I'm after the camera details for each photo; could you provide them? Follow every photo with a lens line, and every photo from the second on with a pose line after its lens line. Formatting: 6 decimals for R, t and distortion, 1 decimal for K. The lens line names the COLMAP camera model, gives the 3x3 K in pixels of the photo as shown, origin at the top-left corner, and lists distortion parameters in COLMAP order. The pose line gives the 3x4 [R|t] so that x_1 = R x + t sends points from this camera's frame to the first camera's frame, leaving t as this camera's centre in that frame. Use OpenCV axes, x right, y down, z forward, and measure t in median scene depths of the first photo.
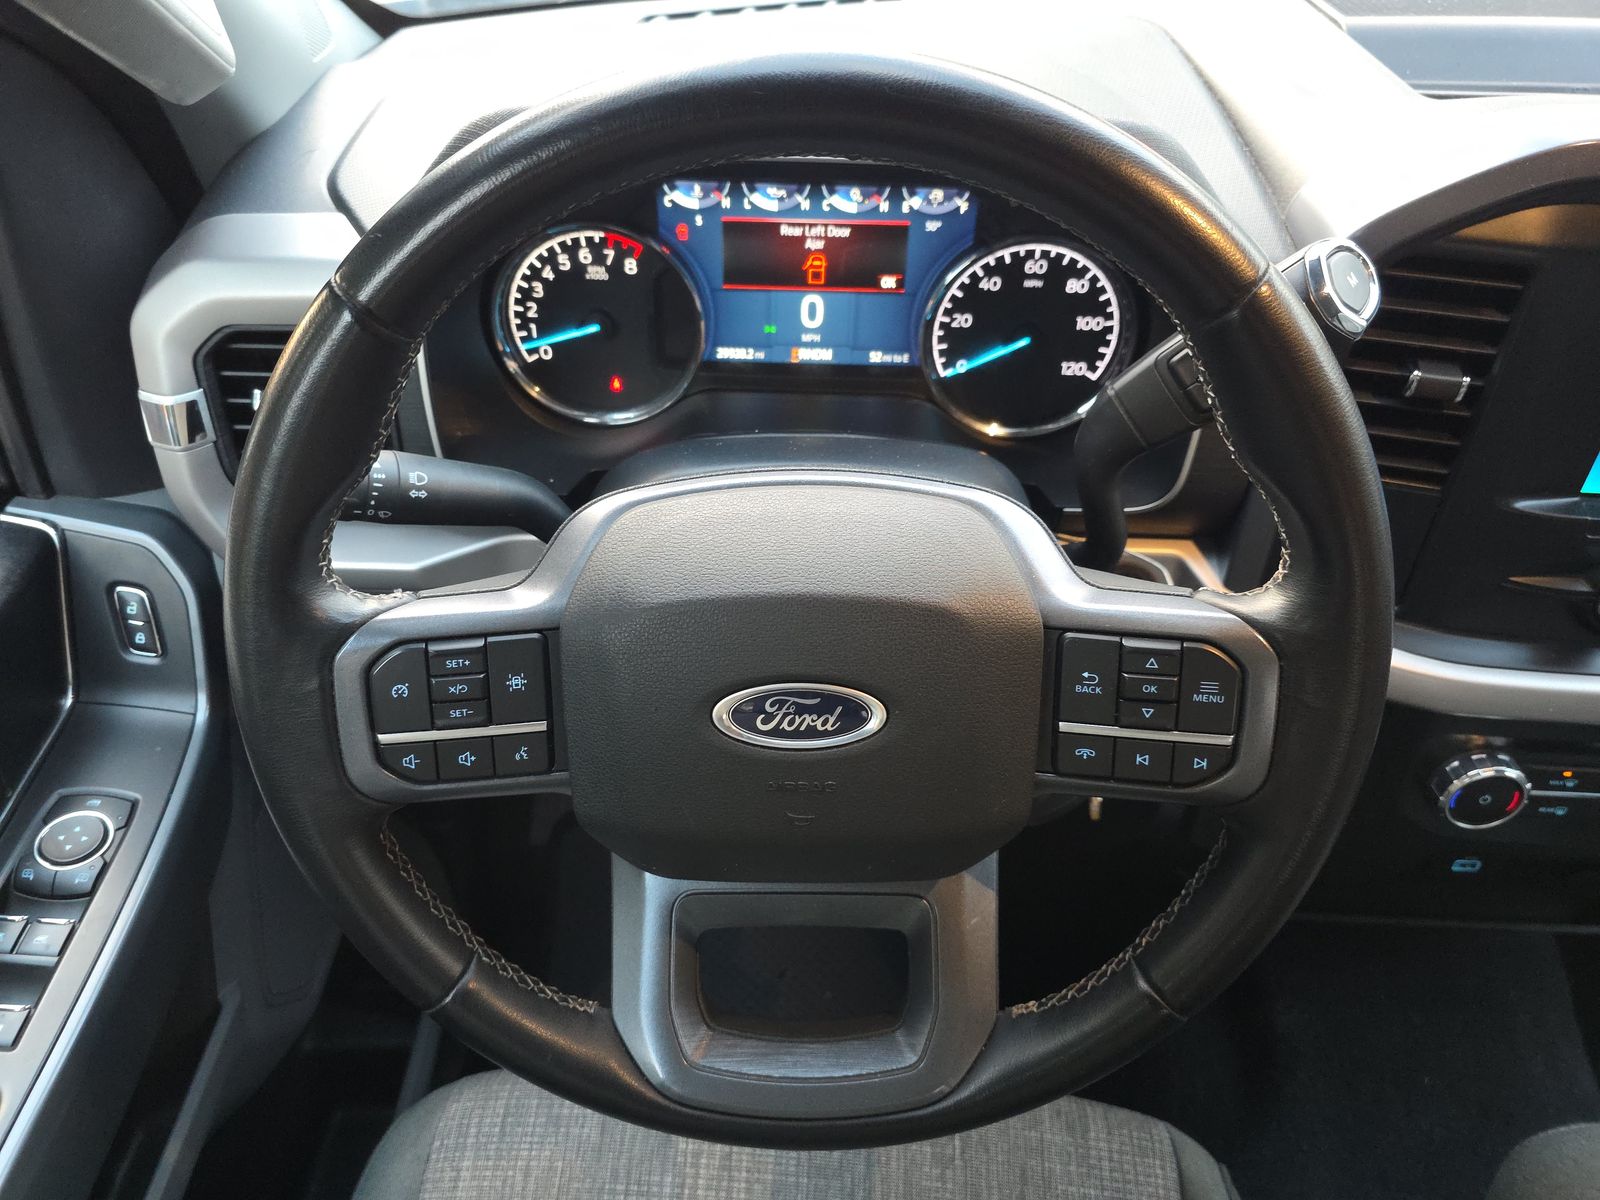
lens RADIAL K [[1095.8, 0, 800.0], [0, 1095.8, 600.0], [0, 0, 1]] dist [0.056490, -0.051774]
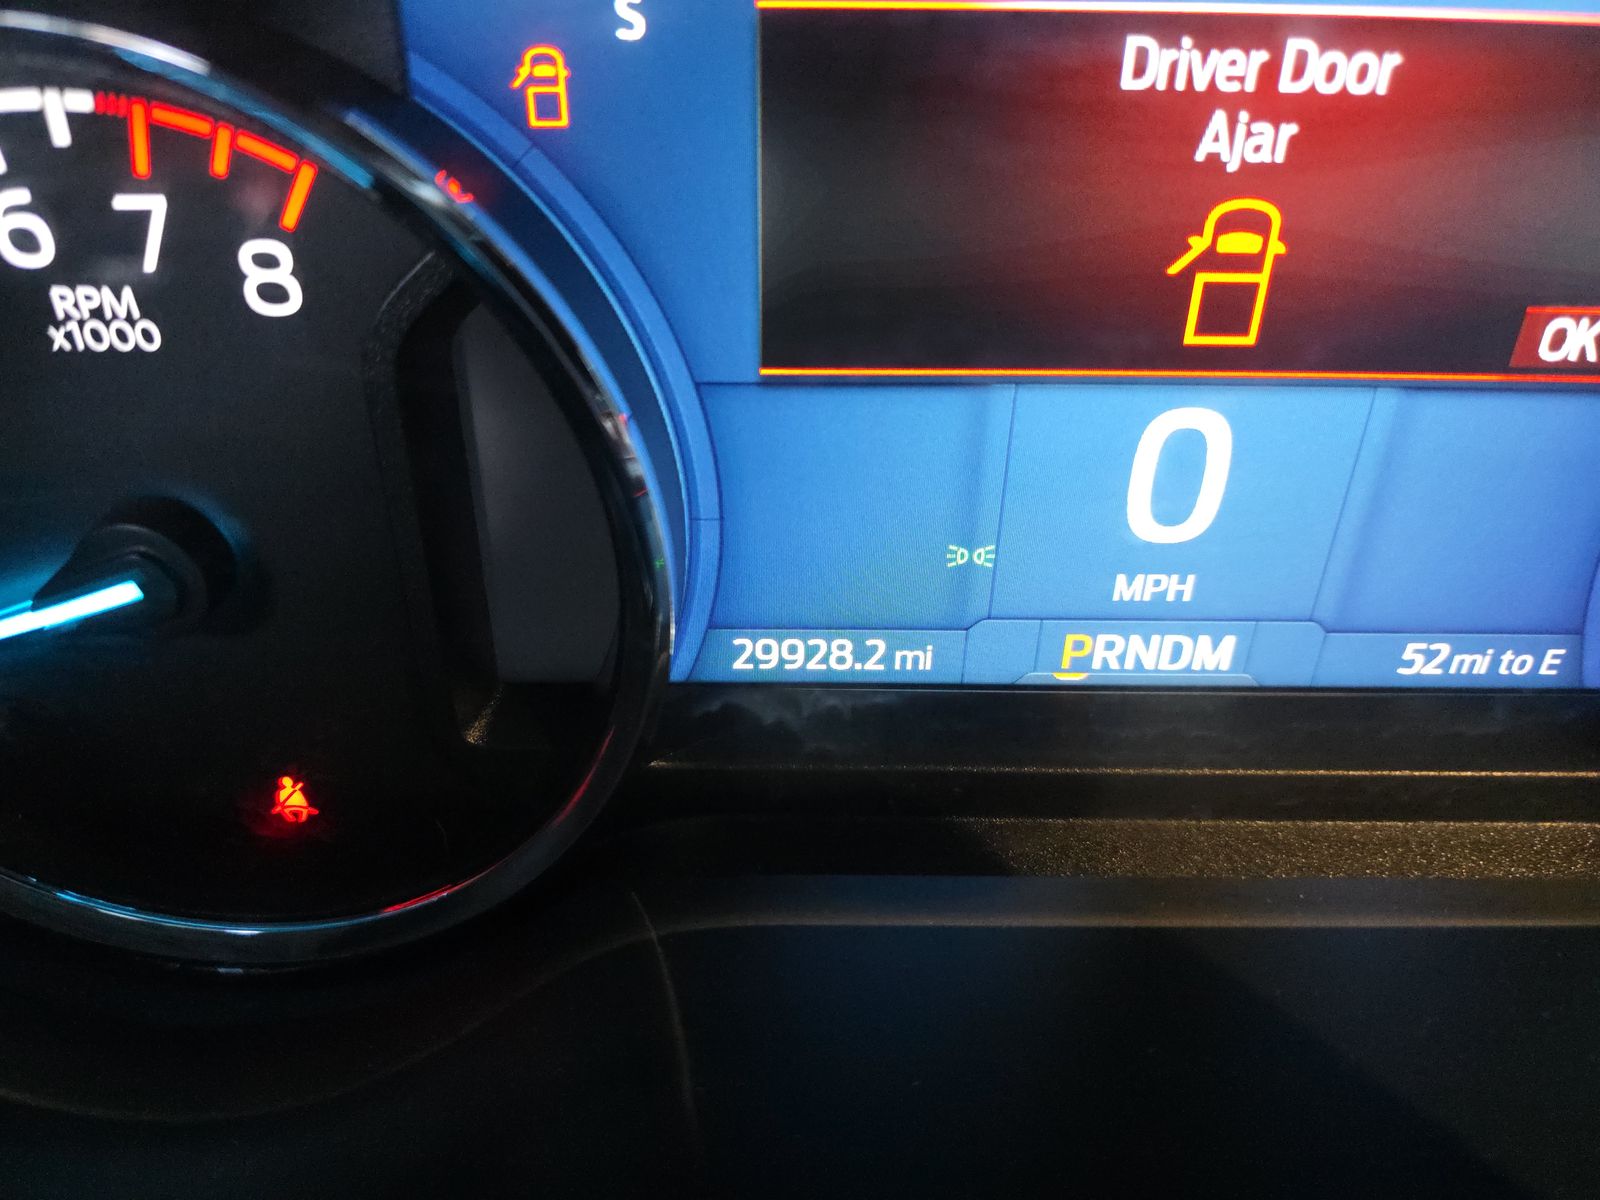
lens RADIAL K [[1060.5, 0, 800.0], [0, 1060.5, 600.0], [0, 0, 1]] dist [0.003190, 0.002128]
pose [[0.999739, -0.022632, 0.003058, -0.065159], [0.022798, 0.996862, -0.075804, -0.232551], [-0.001332, 0.075854, 0.997118, 0.824769]]
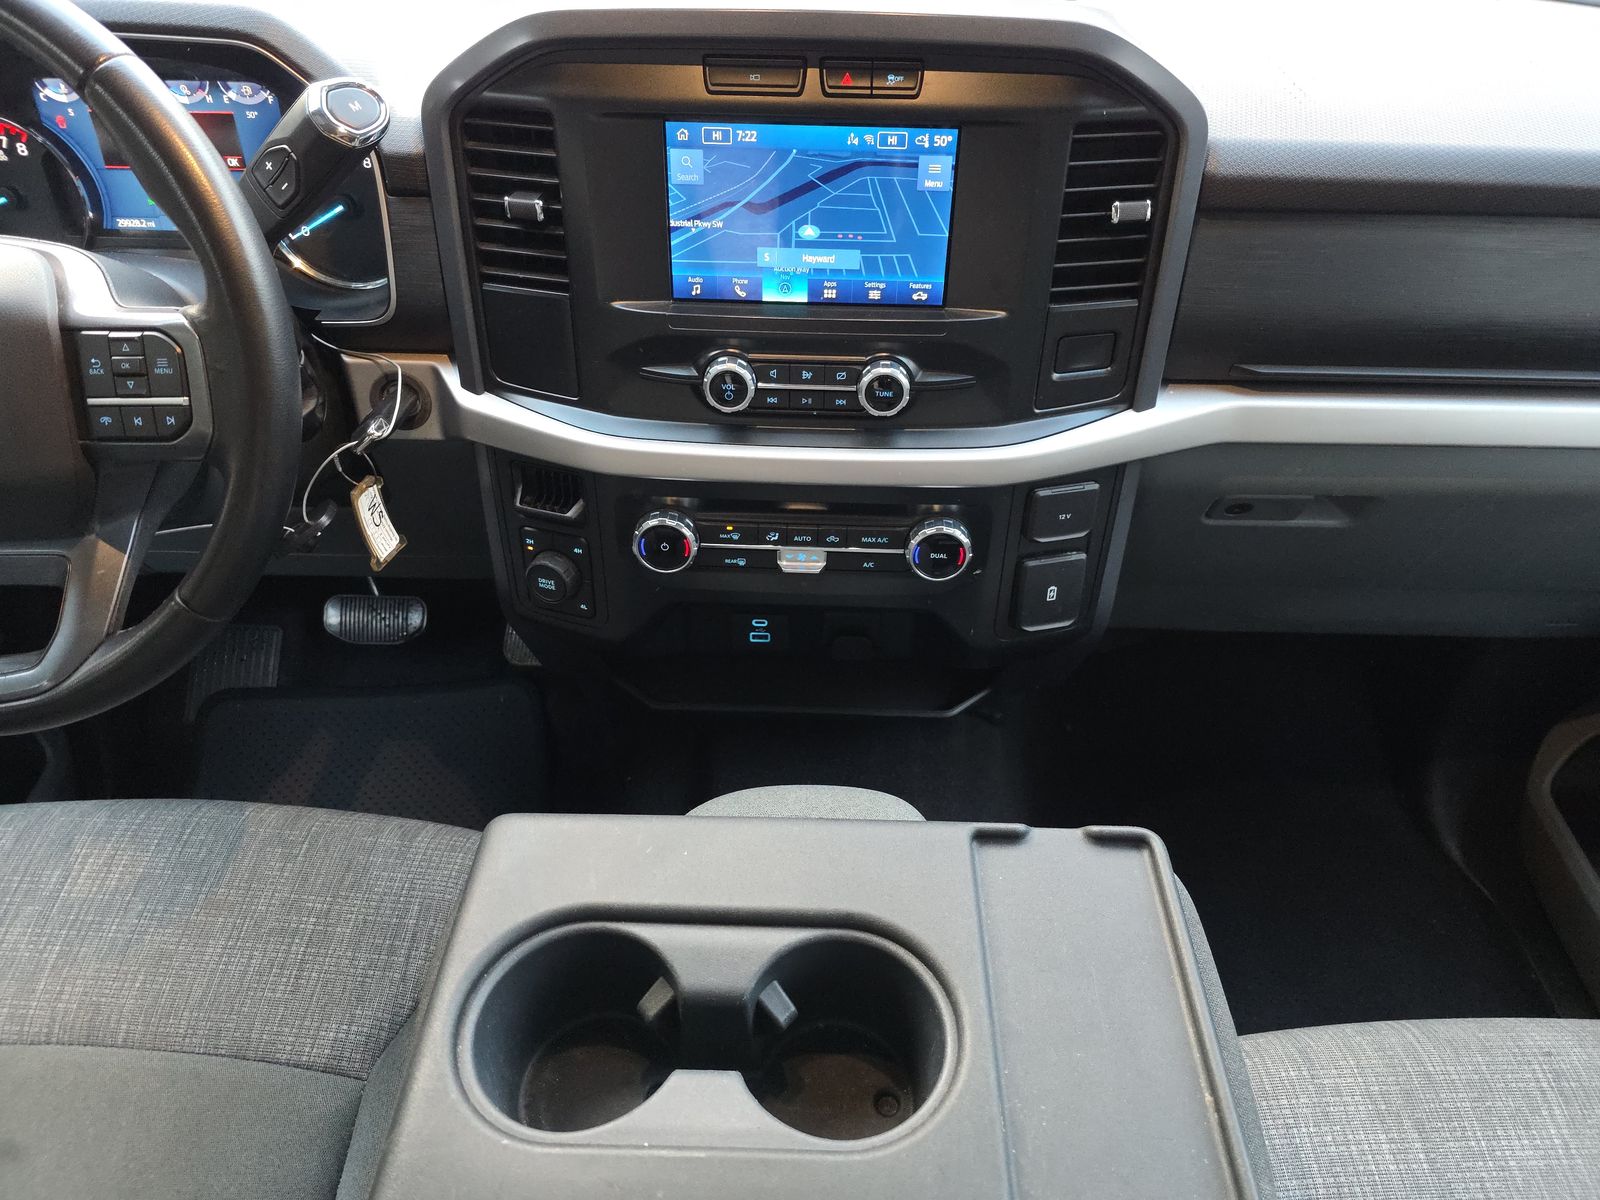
lens RADIAL K [[1078.0, 0, 800.0], [0, 1078.0, 600.0], [0, 0, 1]] dist [0.051215, -0.048174]
pose [[0.999777, -0.012224, 0.017208, 0.722220], [0.012799, 0.999350, -0.033712, 0.275222], [-0.016785, 0.033925, 0.999283, -0.263928]]
